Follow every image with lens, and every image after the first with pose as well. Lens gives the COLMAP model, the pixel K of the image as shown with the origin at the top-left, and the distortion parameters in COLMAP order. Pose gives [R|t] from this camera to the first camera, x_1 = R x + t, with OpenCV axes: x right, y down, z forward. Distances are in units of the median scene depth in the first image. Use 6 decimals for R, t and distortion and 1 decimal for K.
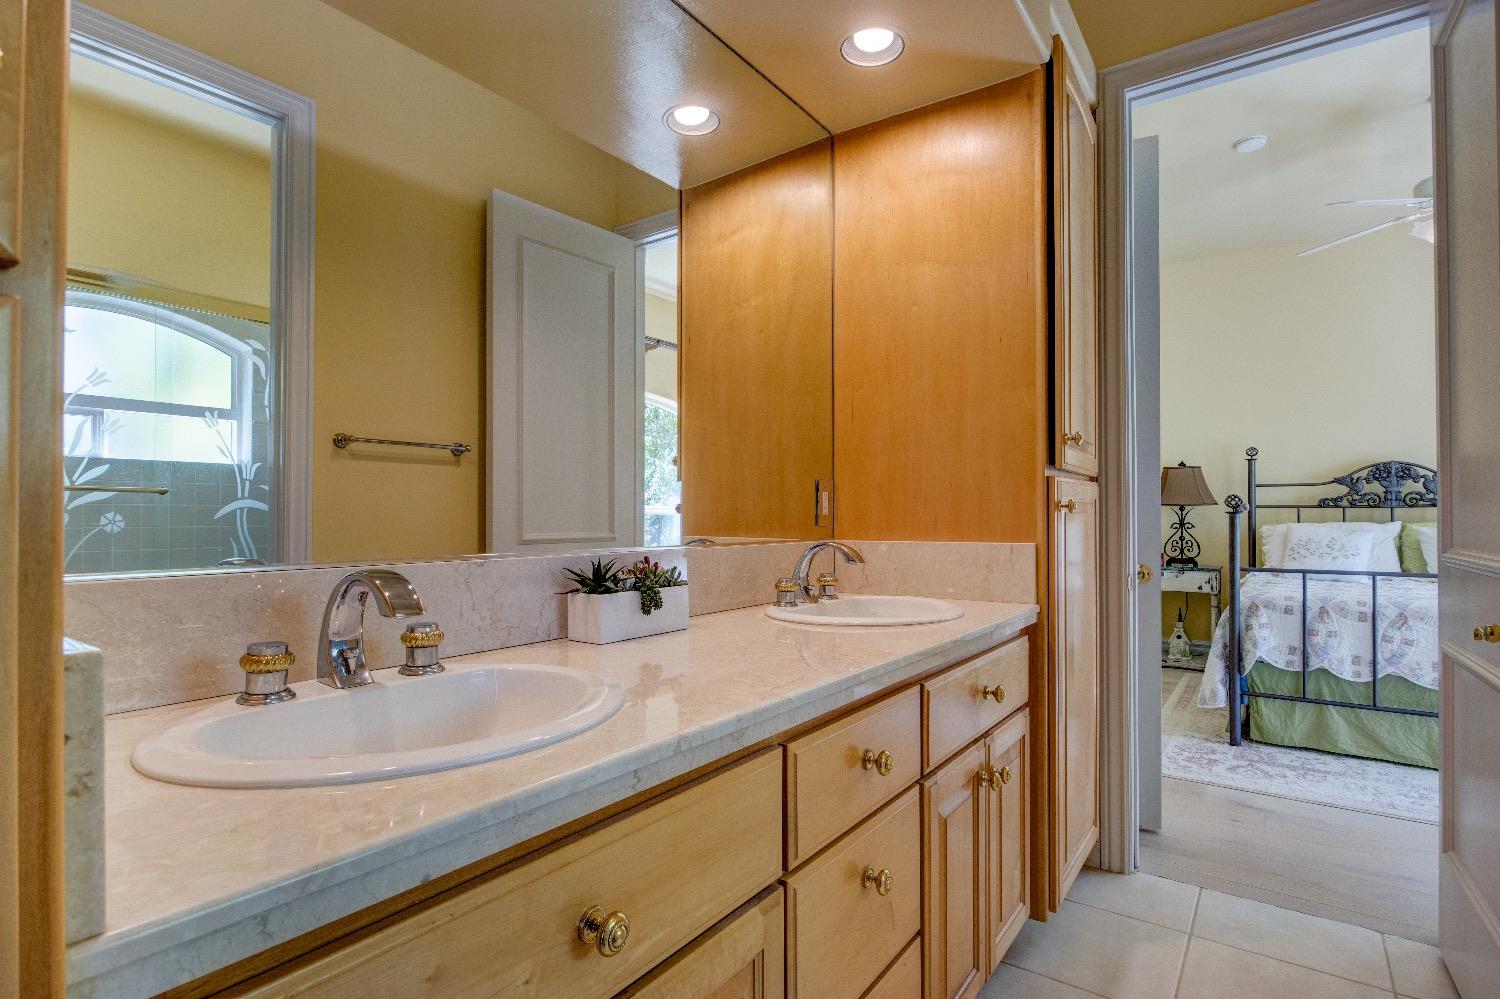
lens RADIAL K [[744.7, 0, 748.8], [0, 744.7, 506.9], [0, 0, 1]] dist [-0.008212, -0.000495]
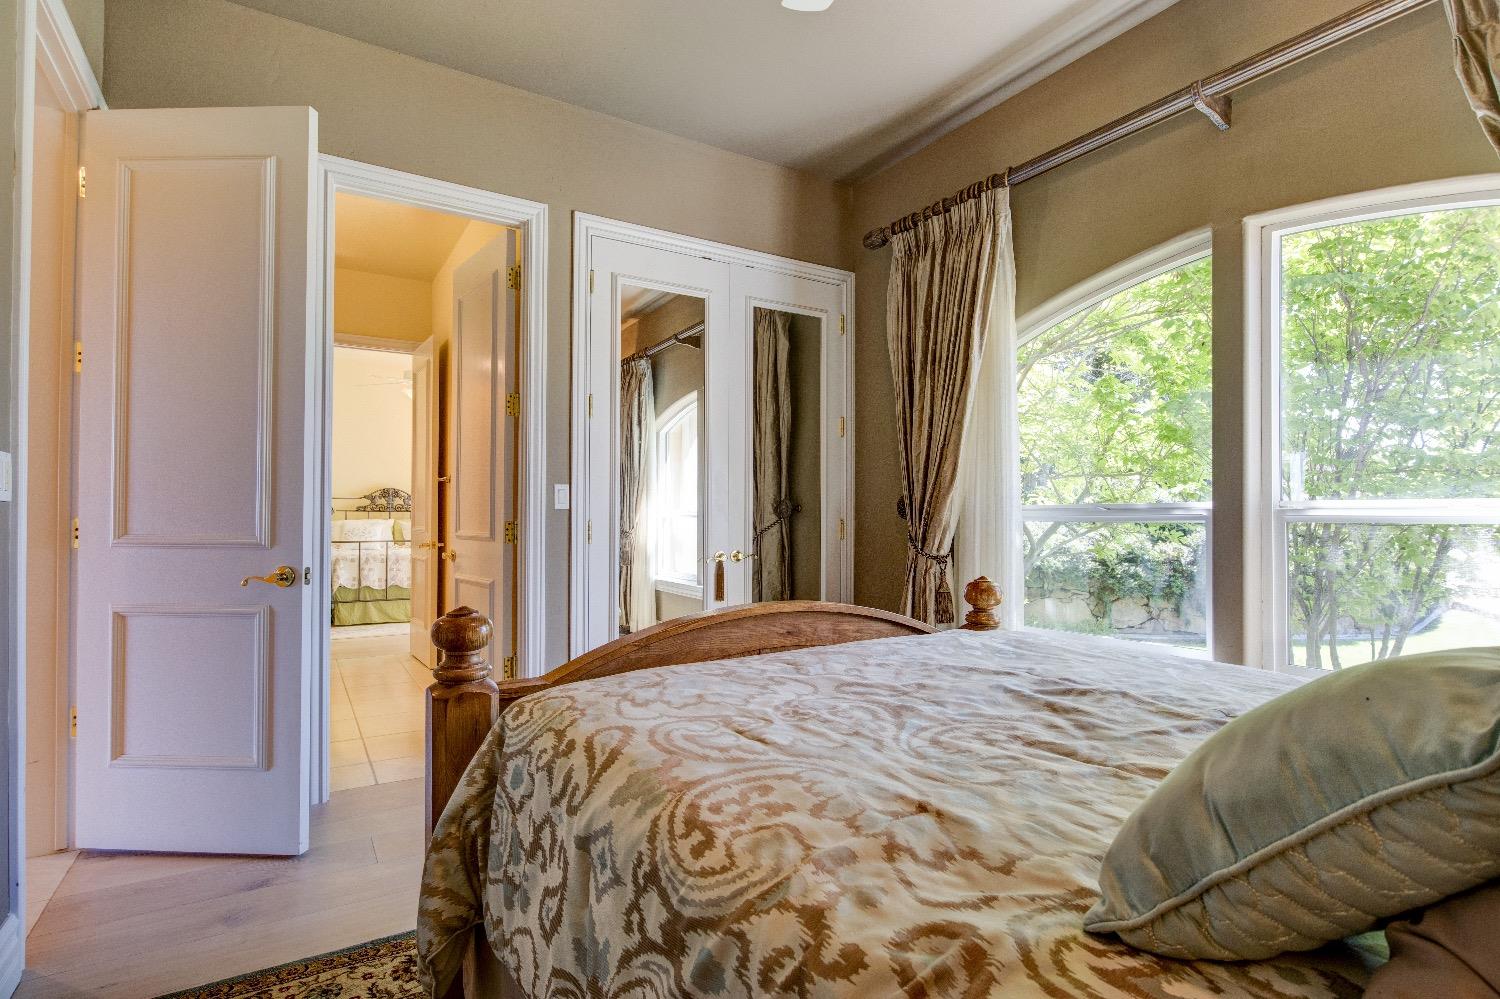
lens RADIAL K [[744.7, 0, 748.9], [0, 744.7, 505.0], [0, 0, 1]] dist [-0.008212, -0.000495]
pose [[0.377678, 0.016376, 0.925792, -0.813668], [-0.014040, 0.999830, -0.011958, -0.009712], [-0.925831, -0.008482, 0.377844, -0.851926]]
